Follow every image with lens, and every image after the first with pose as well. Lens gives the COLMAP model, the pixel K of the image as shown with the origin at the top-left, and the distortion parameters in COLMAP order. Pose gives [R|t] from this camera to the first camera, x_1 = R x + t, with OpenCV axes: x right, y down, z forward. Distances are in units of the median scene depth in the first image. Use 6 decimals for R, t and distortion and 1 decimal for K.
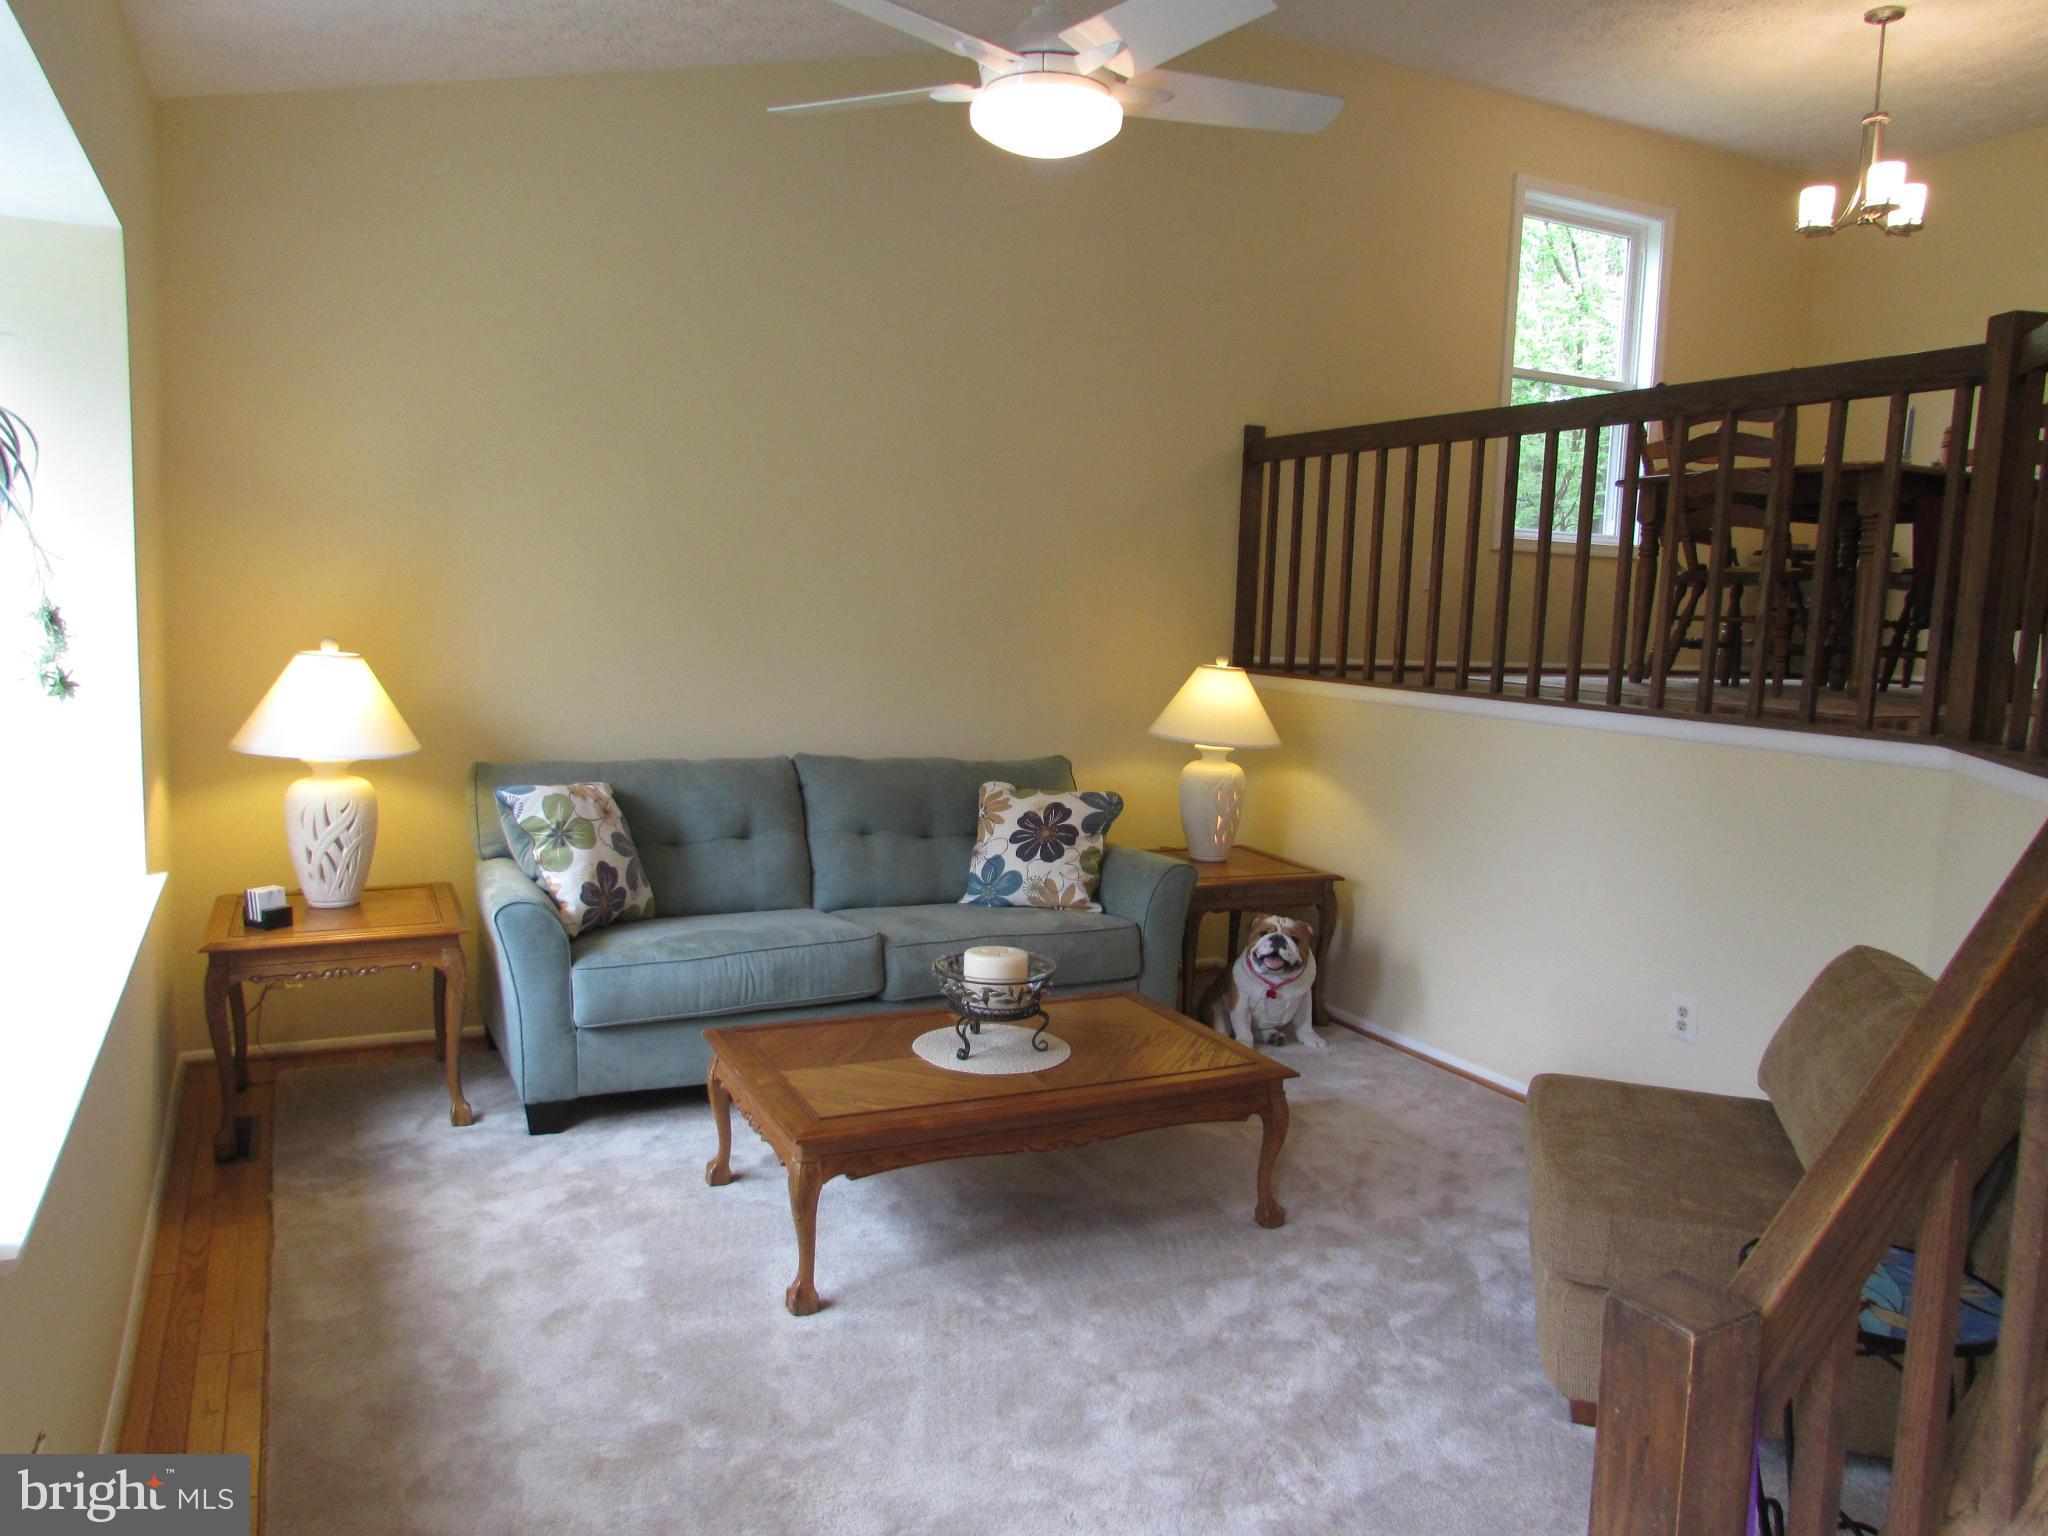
lens RADIAL K [[1431.2, 0, 1030.6], [0, 1431.2, 759.7], [0, 0, 1]] dist [-0.049913, 0.001067]
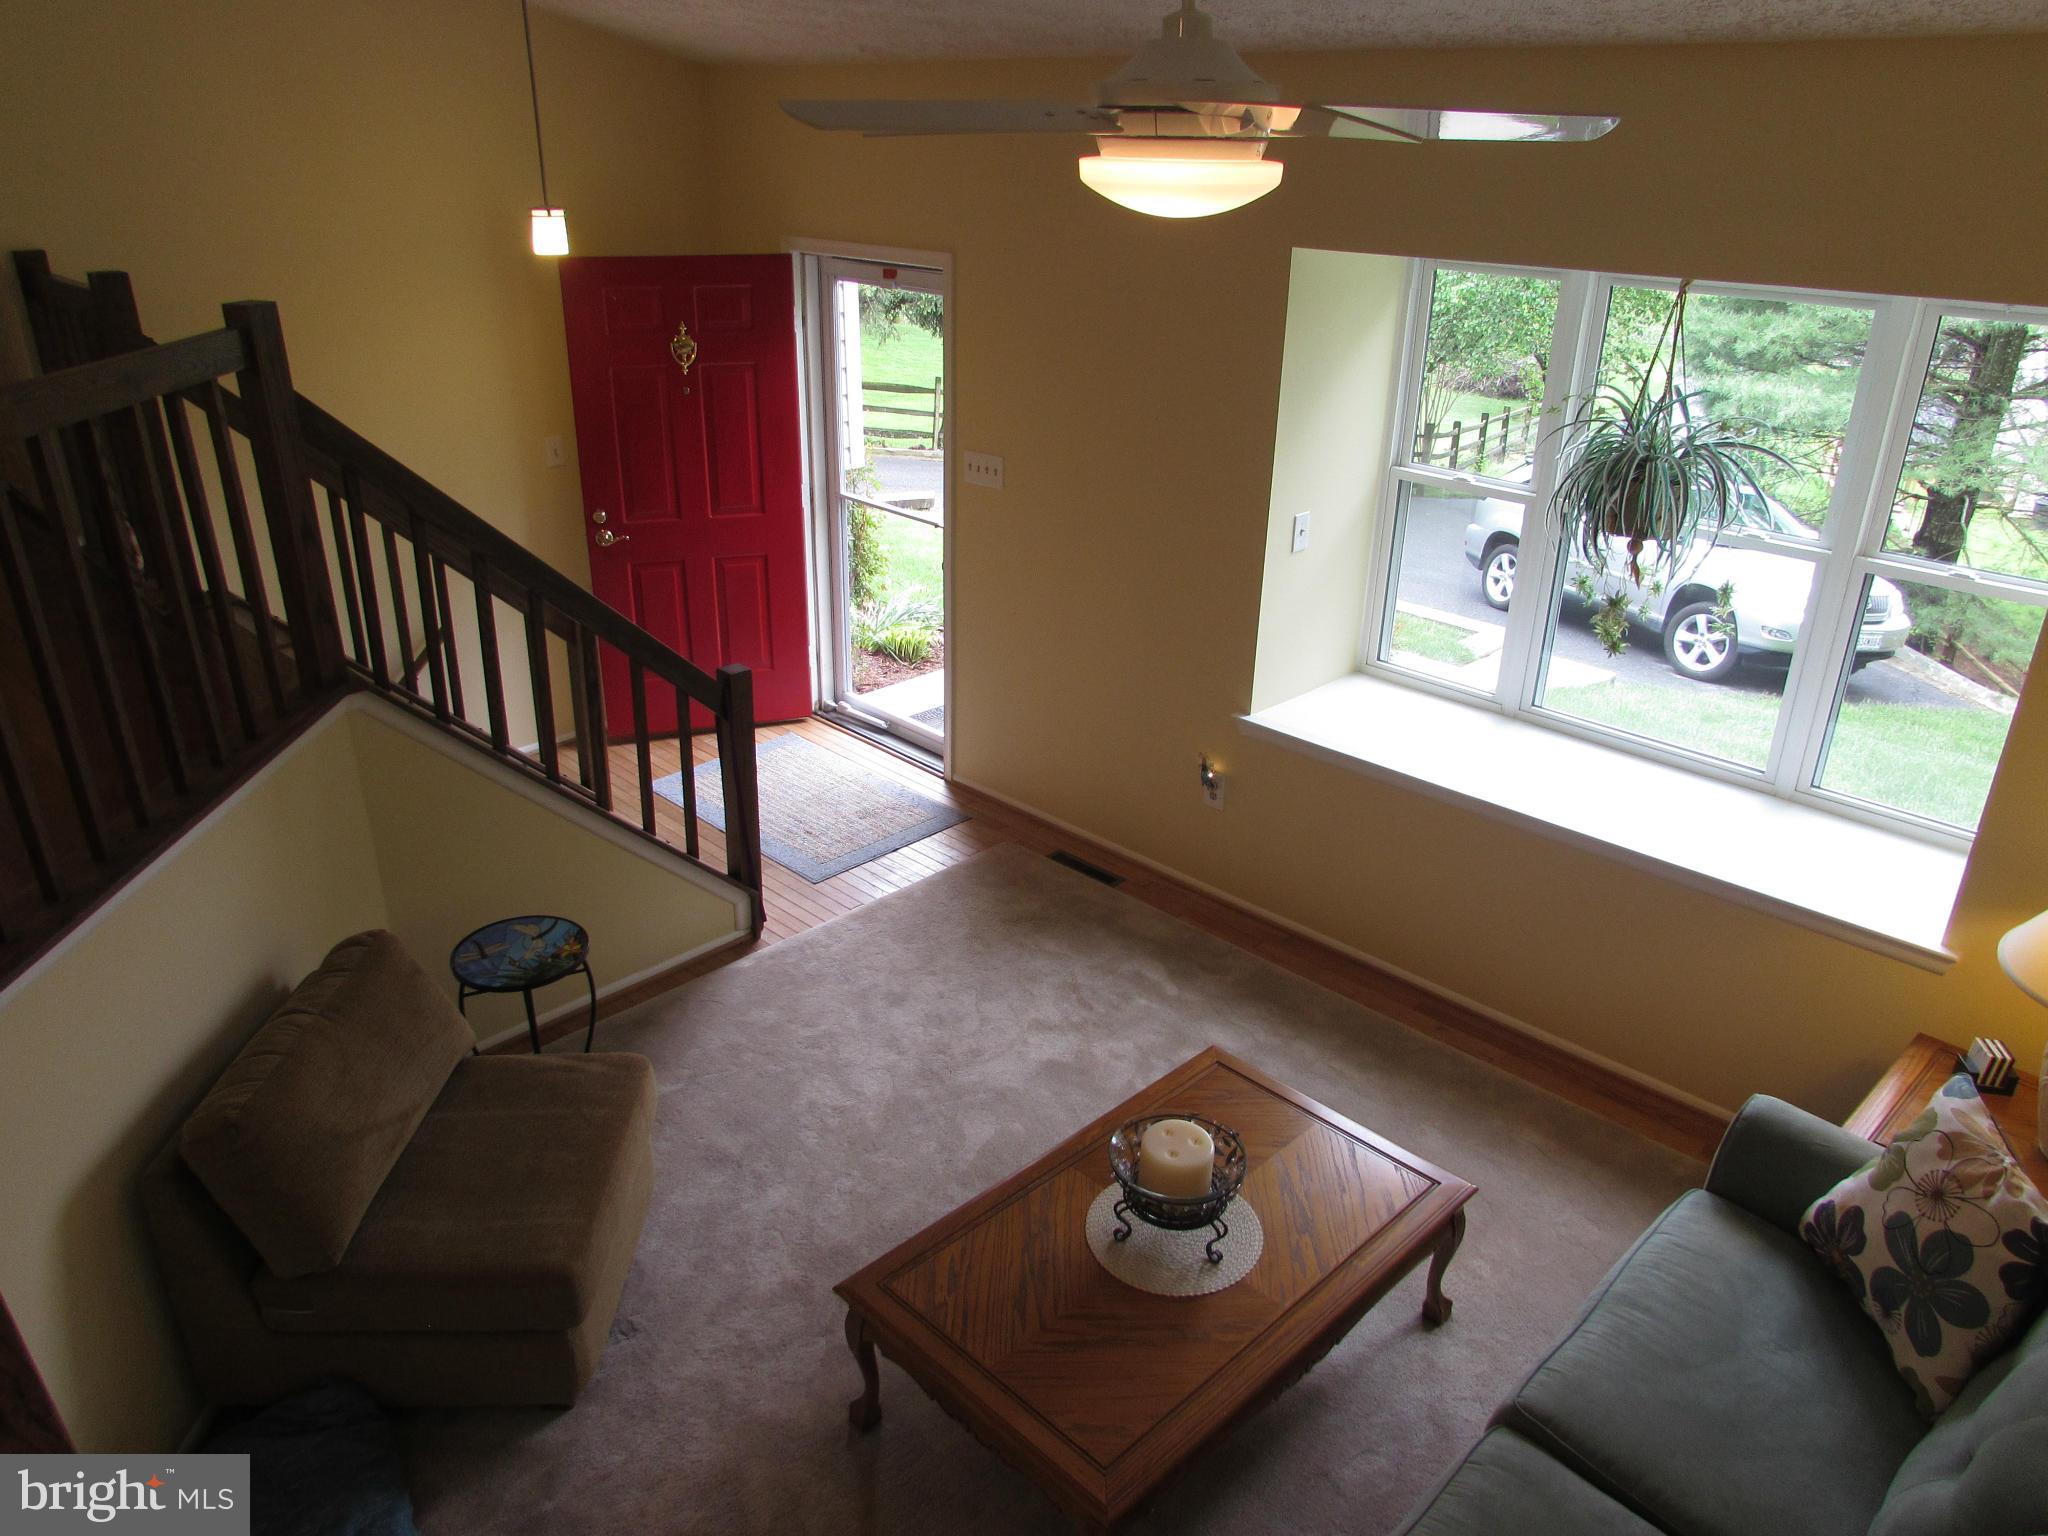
lens RADIAL K [[1431.2, 0, 1030.6], [0, 1431.2, 759.7], [0, 0, 1]] dist [-0.049913, 0.001067]
pose [[-0.951732, 0.087159, -0.294293, 0.229611], [-0.070194, 0.871611, 0.485146, -0.376419], [0.298794, 0.482387, -0.823423, 1.222906]]
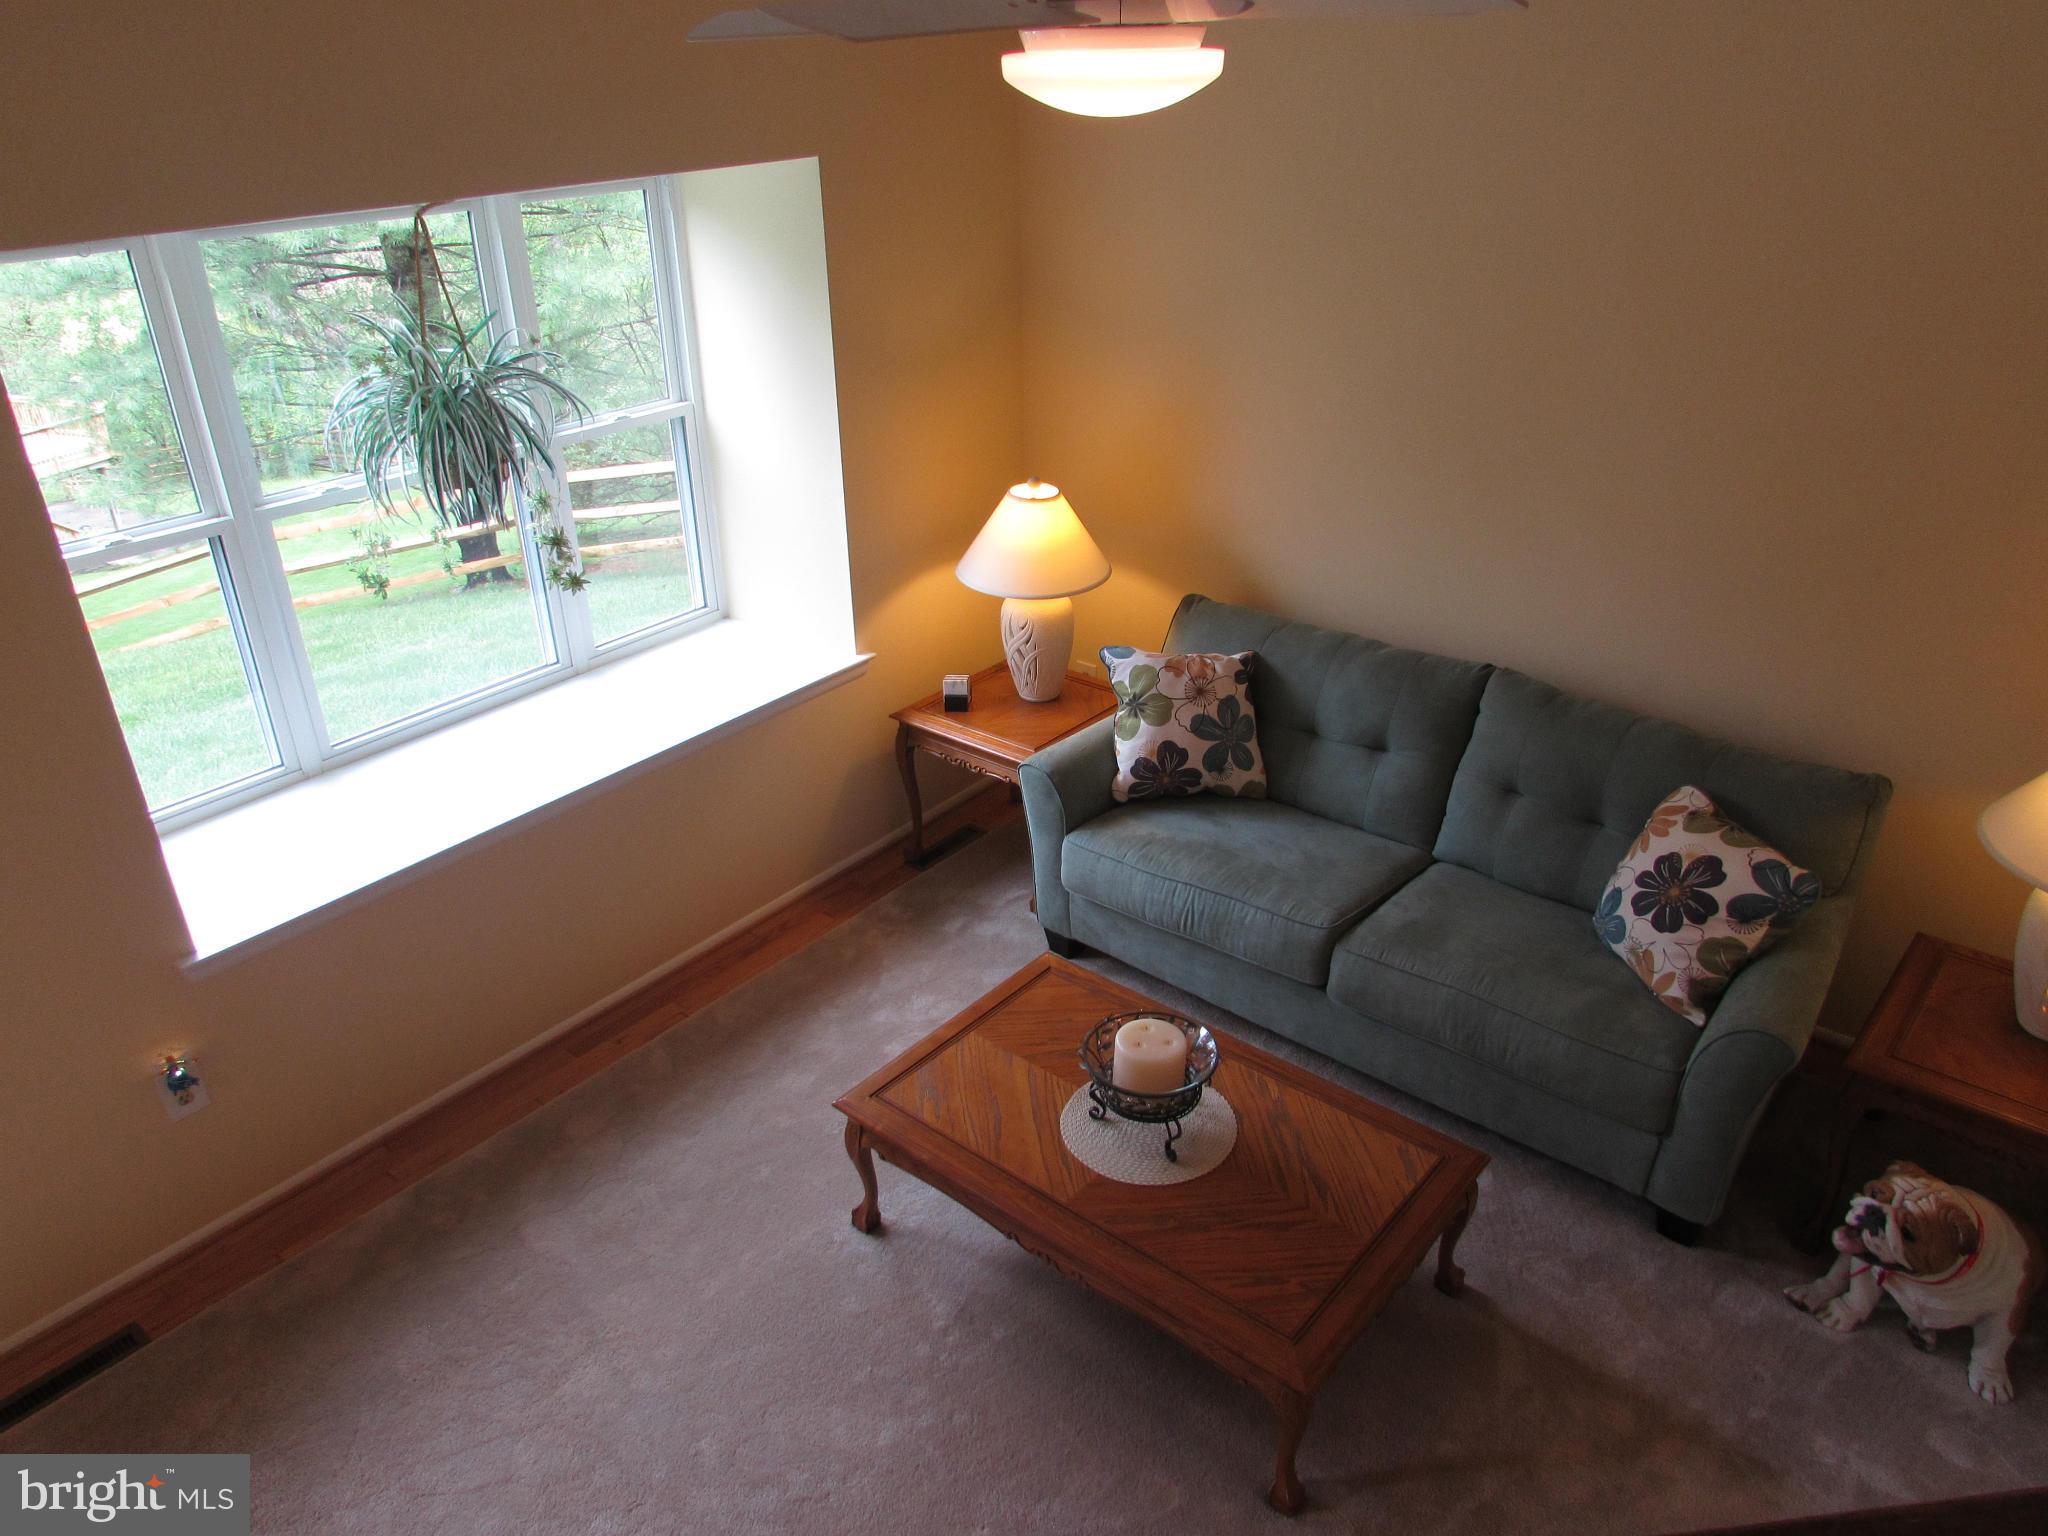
lens RADIAL K [[1431.2, 0, 1030.6], [0, 1431.2, 759.7], [0, 0, 1]] dist [-0.049913, 0.001067]
pose [[0.399843, 0.375110, -0.836313, 0.484037], [-0.065209, 0.921753, 0.382255, -0.279425], [0.914261, -0.098307, 0.393017, 0.465530]]
